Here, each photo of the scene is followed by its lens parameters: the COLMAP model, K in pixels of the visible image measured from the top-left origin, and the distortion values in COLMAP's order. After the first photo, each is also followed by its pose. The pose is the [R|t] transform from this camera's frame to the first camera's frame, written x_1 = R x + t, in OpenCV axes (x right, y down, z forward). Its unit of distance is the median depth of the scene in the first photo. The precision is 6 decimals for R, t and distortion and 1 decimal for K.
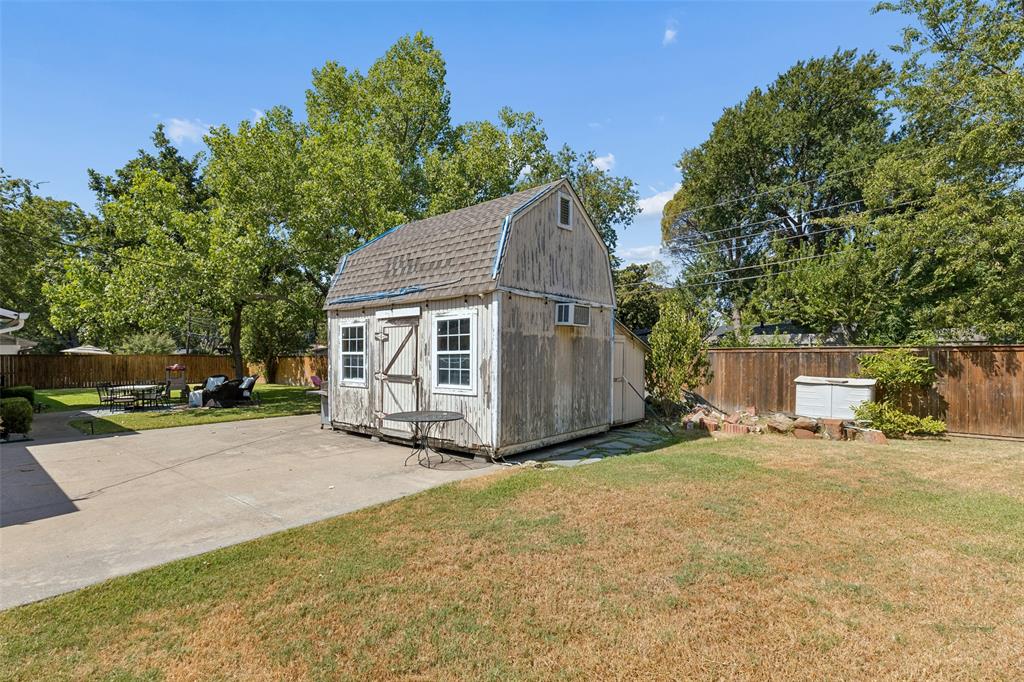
lens RADIAL K [[465.4, 0, 509.1], [0, 465.4, 351.1], [0, 0, 1]] dist [0.002723, 0.000248]
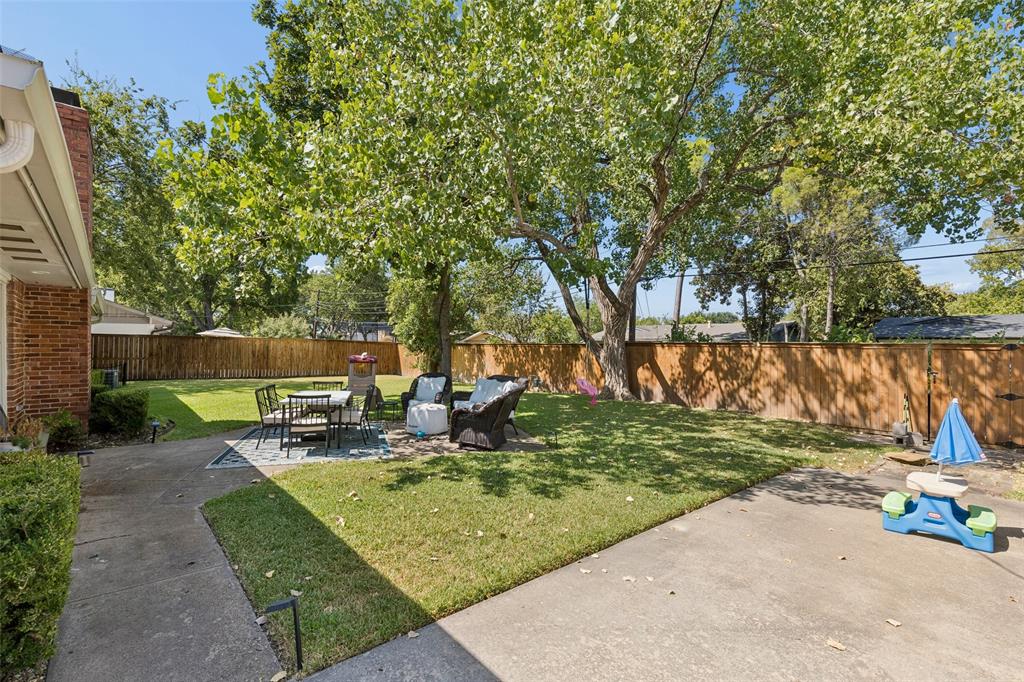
lens RADIAL K [[465.4, 0, 515.2], [0, 465.4, 336.0], [0, 0, 1]] dist [0.002723, 0.000248]
pose [[0.986066, 0.015232, -0.165656, -0.287000], [-0.017846, 0.999738, -0.014302, 0.008367], [0.165395, 0.017059, 0.986080, 0.300730]]
